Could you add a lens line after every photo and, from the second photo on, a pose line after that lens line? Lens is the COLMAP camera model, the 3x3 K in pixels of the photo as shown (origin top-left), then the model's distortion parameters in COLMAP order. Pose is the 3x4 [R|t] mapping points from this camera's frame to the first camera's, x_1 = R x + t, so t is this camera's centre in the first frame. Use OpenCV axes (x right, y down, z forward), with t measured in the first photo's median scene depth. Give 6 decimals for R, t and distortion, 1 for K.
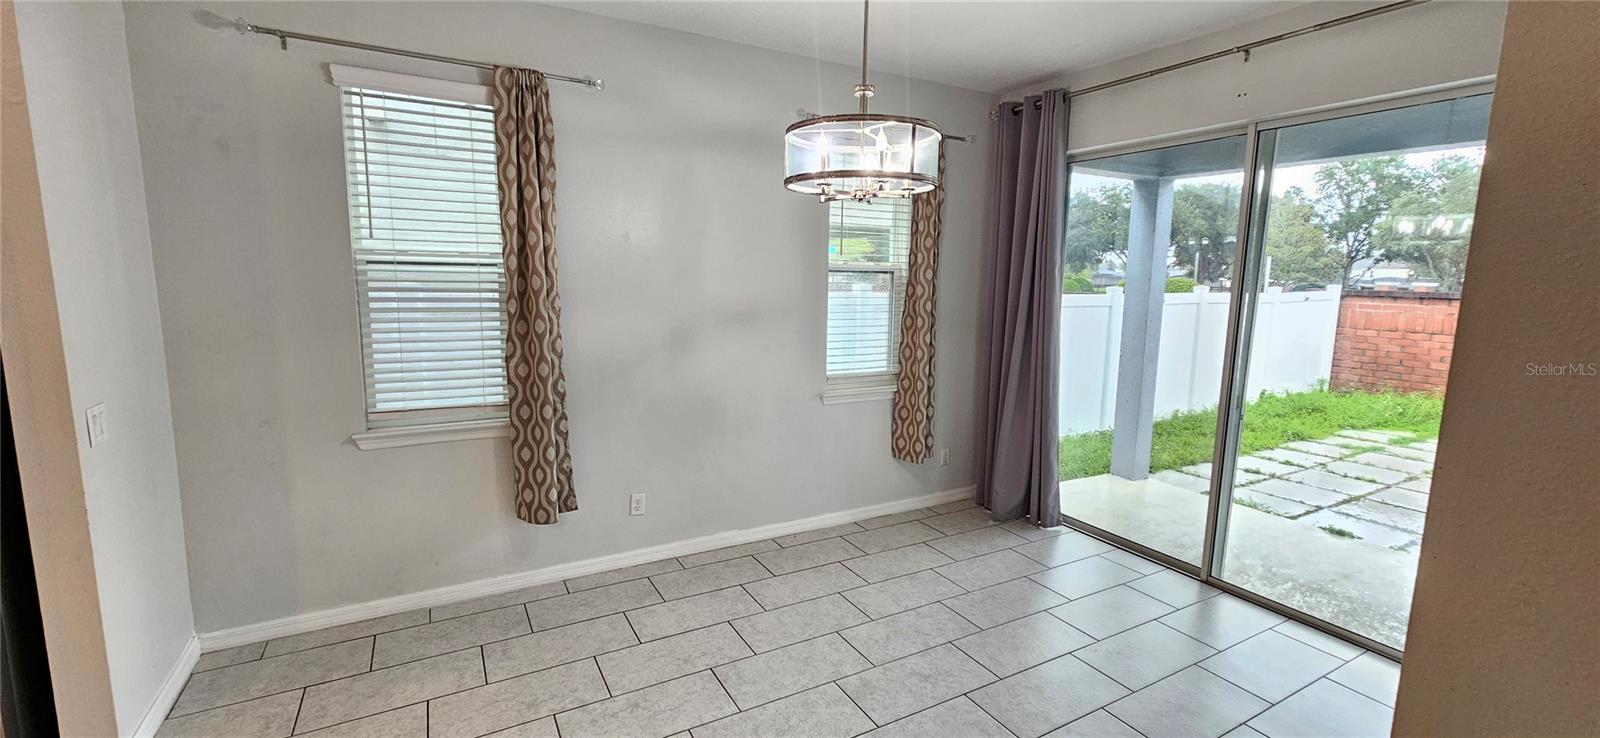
lens RADIAL K [[650.0, 0, 800.0], [0, 650.0, 369.0], [0, 0, 1]] dist [-0.000815, -0.000066]
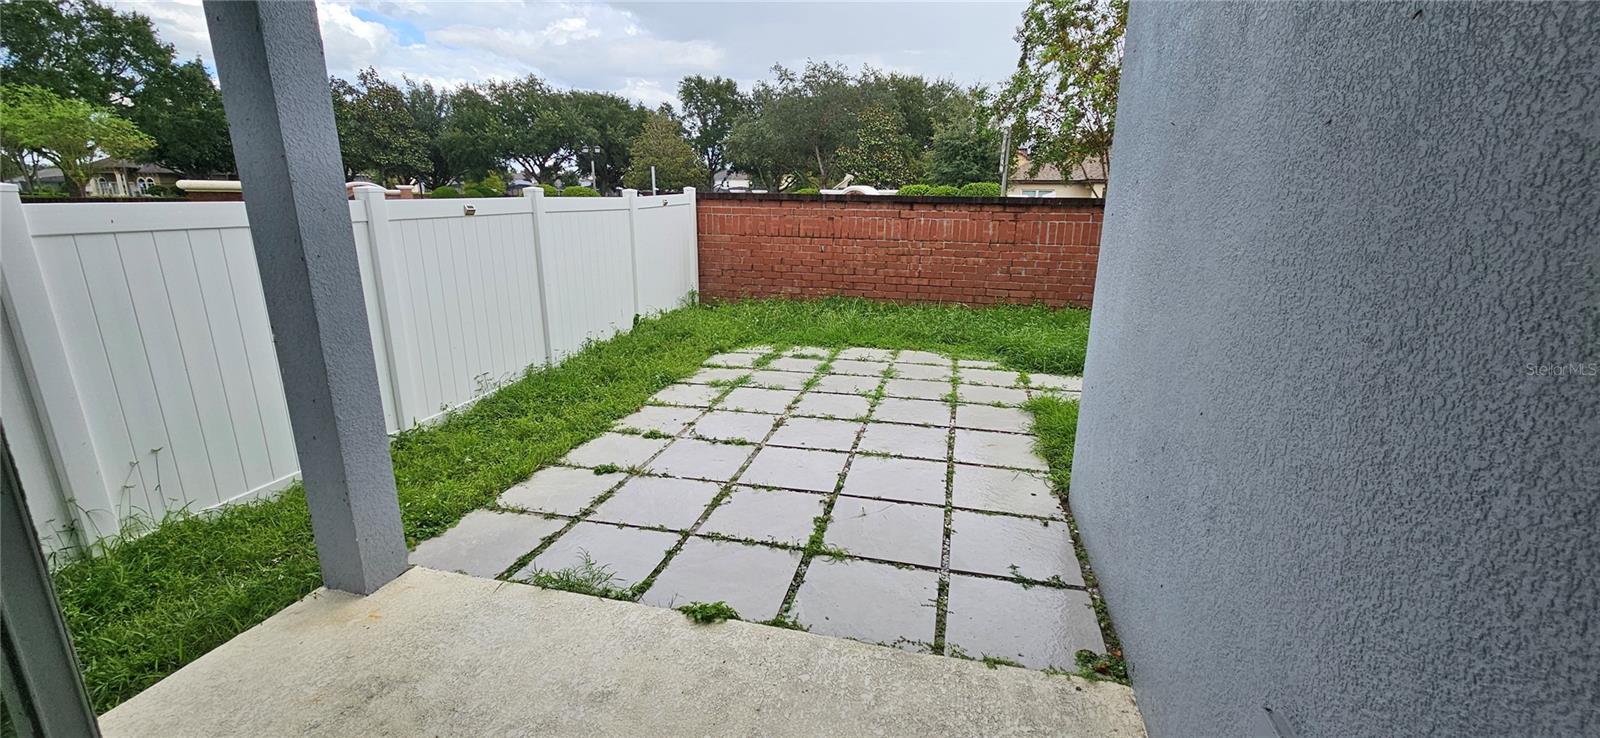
lens RADIAL K [[650.0, 0, 800.0], [0, 650.0, 369.0], [0, 0, 1]] dist [-0.000815, -0.000066]
pose [[0.680723, -0.197846, 0.705317, 0.056504], [0.103566, 0.979159, 0.174706, -0.005480], [-0.725183, -0.045880, 0.687026, 0.059860]]
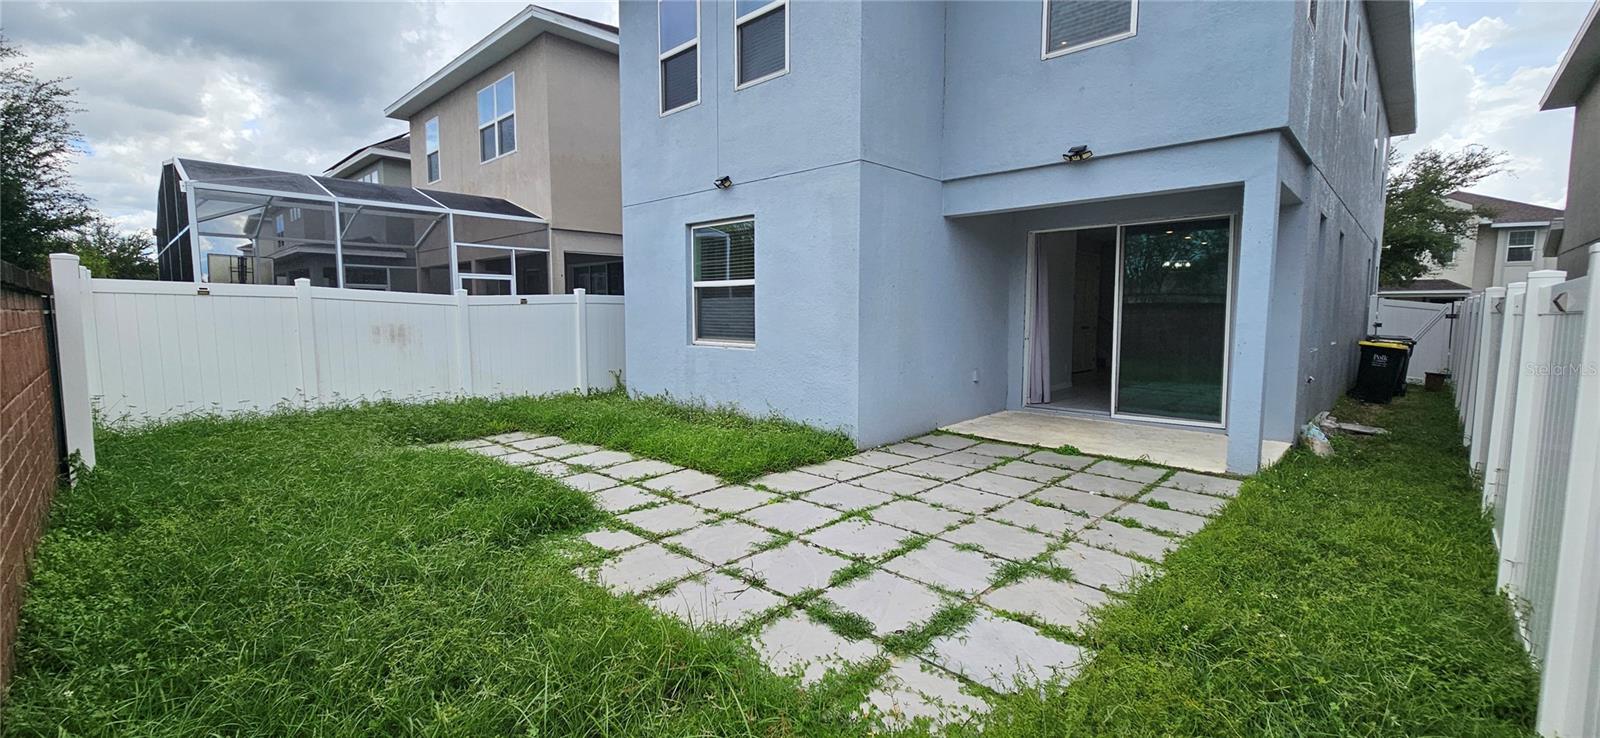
lens RADIAL K [[650.0, 0, 800.0], [0, 650.0, 369.0], [0, 0, 1]] dist [-0.000815, -0.000066]
pose [[-0.953361, 0.014652, -0.301476, 0.199855], [-0.056767, 0.972293, 0.226768, -0.024049], [0.296445, 0.233306, -0.926115, 0.231606]]
